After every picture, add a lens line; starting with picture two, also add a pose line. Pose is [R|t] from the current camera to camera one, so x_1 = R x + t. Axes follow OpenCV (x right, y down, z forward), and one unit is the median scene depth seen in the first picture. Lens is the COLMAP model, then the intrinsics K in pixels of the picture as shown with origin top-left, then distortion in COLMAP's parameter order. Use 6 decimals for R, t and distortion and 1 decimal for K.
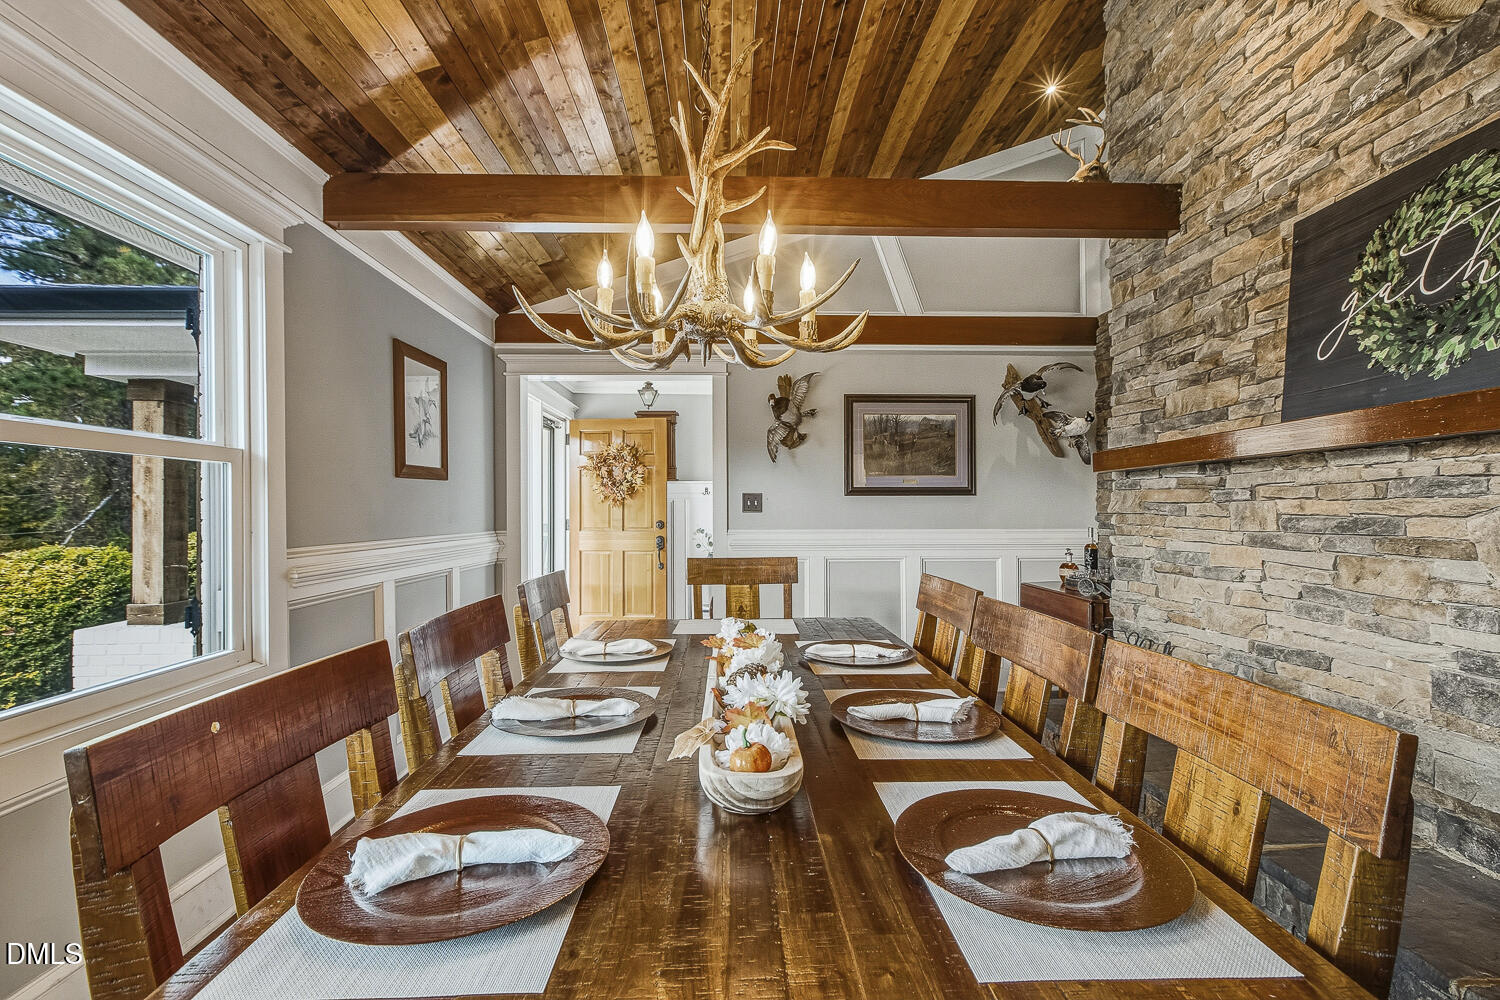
lens RADIAL K [[675.4, 0, 751.6], [0, 675.4, 500.4], [0, 0, 1]] dist [0.001562, -0.000776]
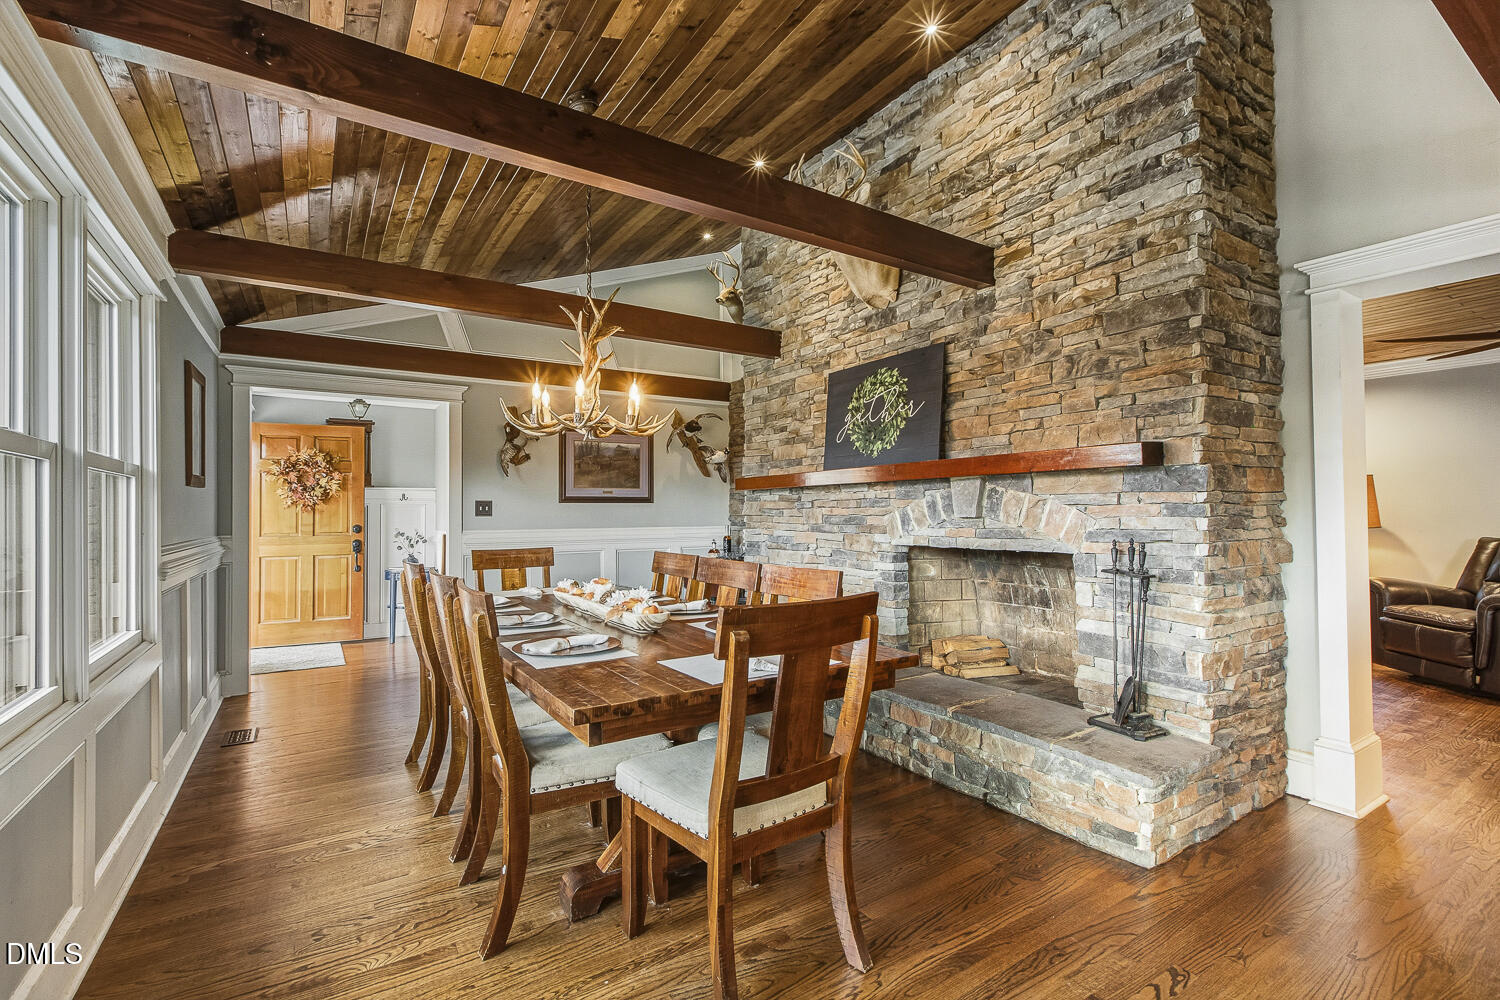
lens RADIAL K [[675.4, 0, 755.9], [0, 675.4, 496.7], [0, 0, 1]] dist [0.001562, -0.000776]
pose [[0.854348, 0.007975, 0.519640, -0.313513], [-0.002447, 0.999933, -0.011323, -0.007563], [-0.519695, 0.008402, 0.854310, -0.442350]]
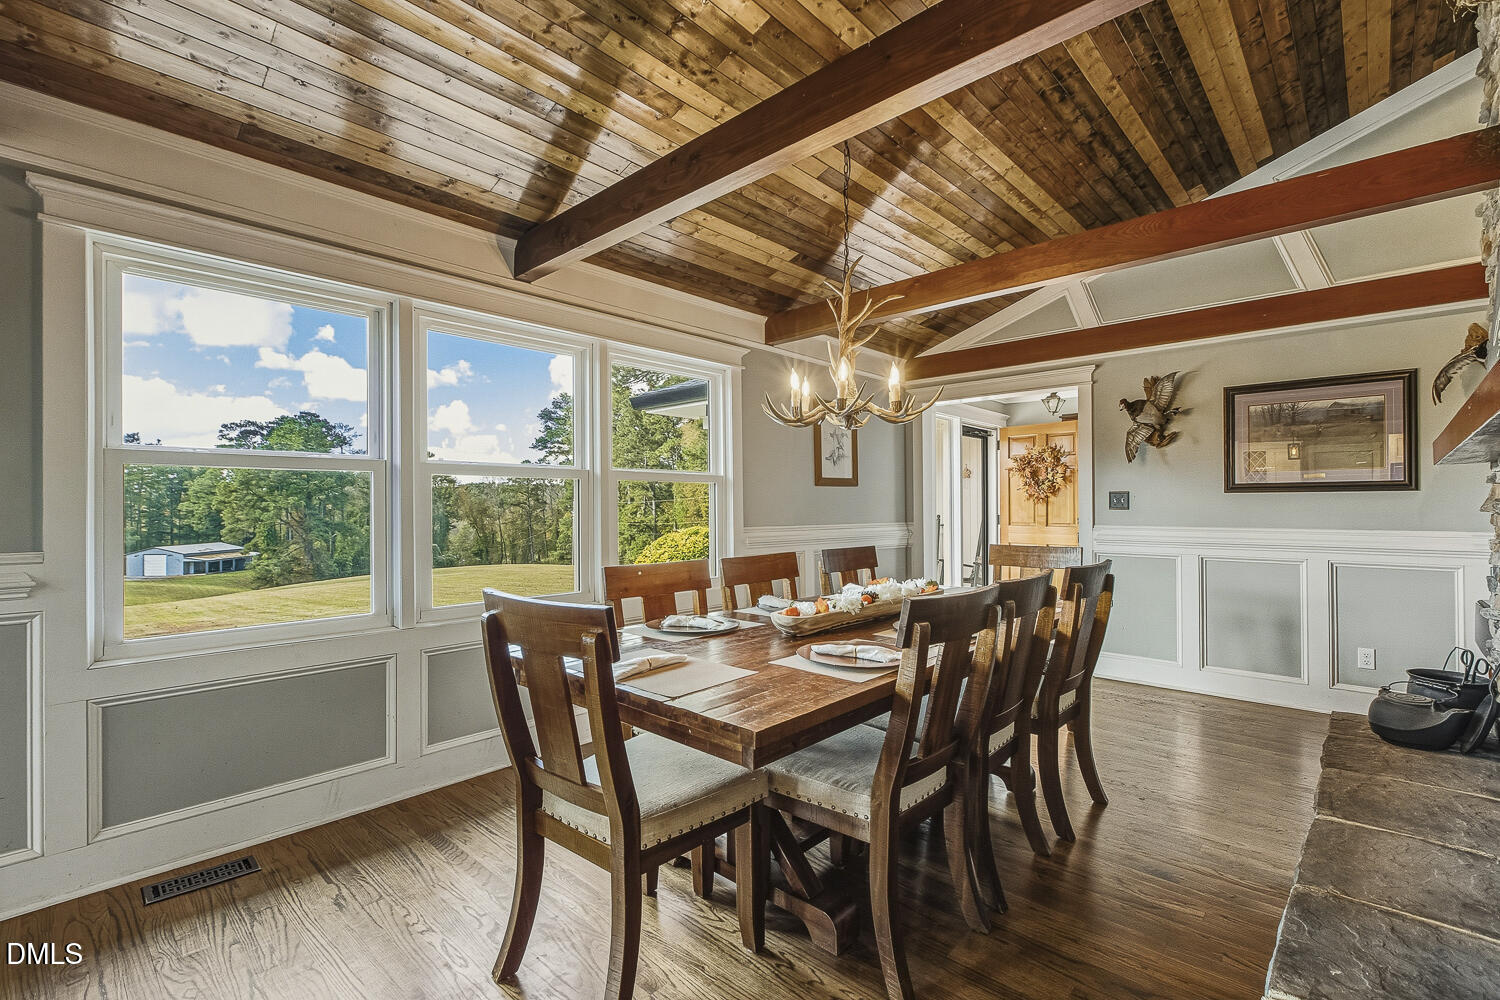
lens RADIAL K [[675.4, 0, 742.1], [0, 675.4, 500.3], [0, 0, 1]] dist [0.001562, -0.000776]
pose [[0.701410, -0.005434, -0.712737, 0.506803], [0.009410, 0.999954, 0.001636, -0.005899], [0.712696, -0.007855, 0.701429, -0.252787]]
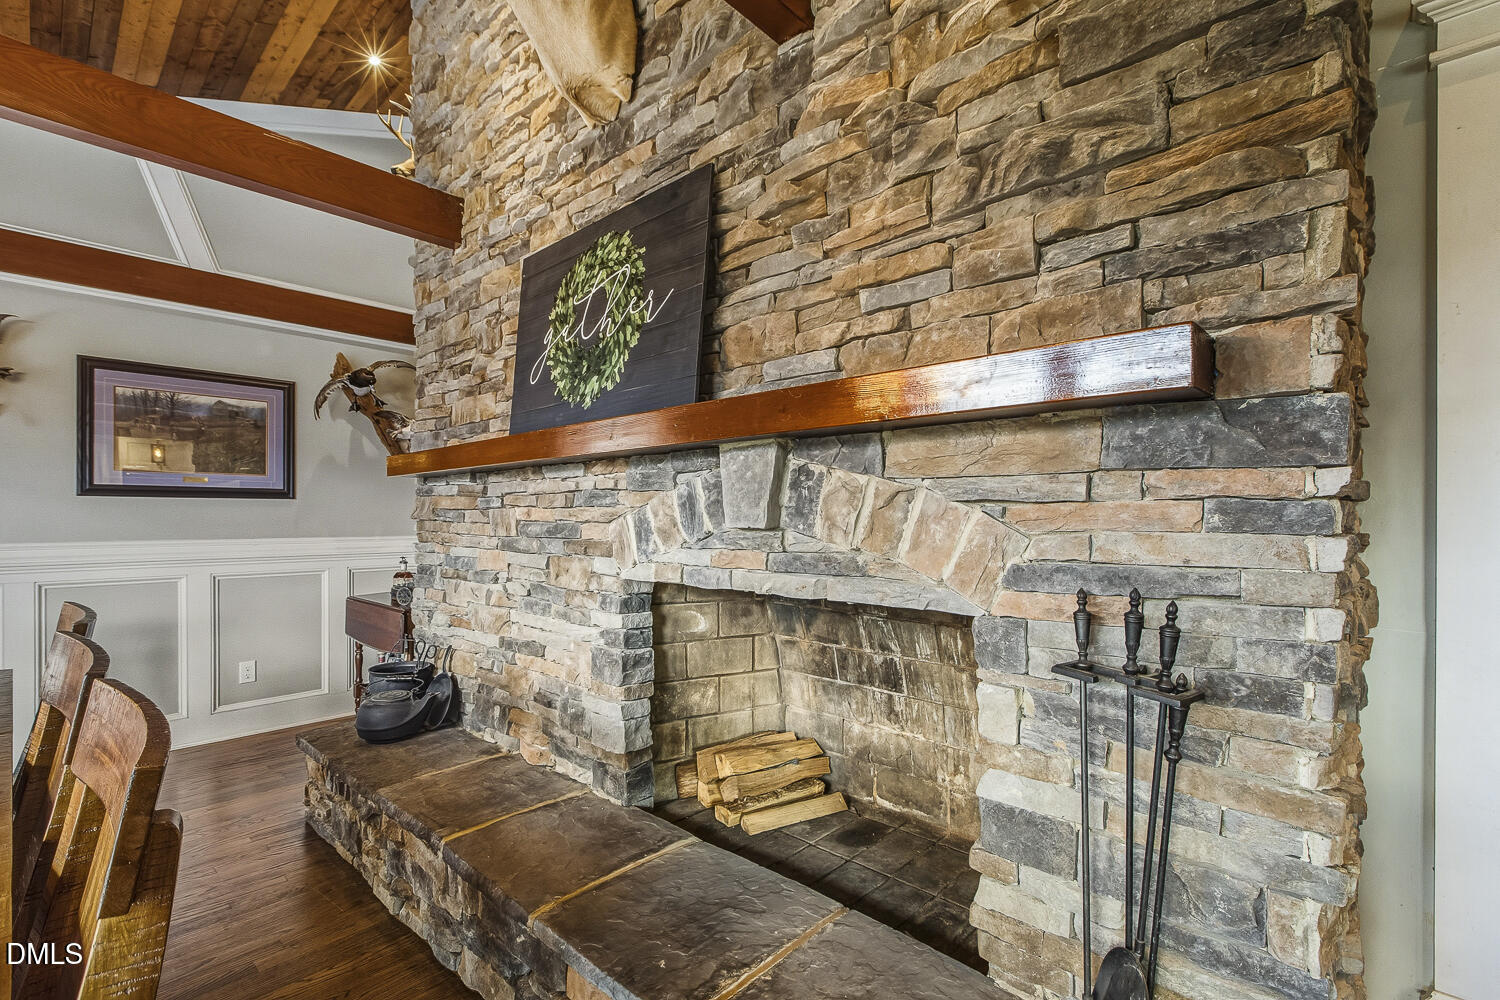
lens RADIAL K [[675.4, 0, 761.6], [0, 675.4, 515.9], [0, 0, 1]] dist [0.001562, -0.000776]
pose [[0.698649, 0.003677, 0.715455, 0.195502], [-0.013554, 0.999875, 0.008096, -0.001013], [-0.715337, -0.015354, 0.698611, -0.043443]]
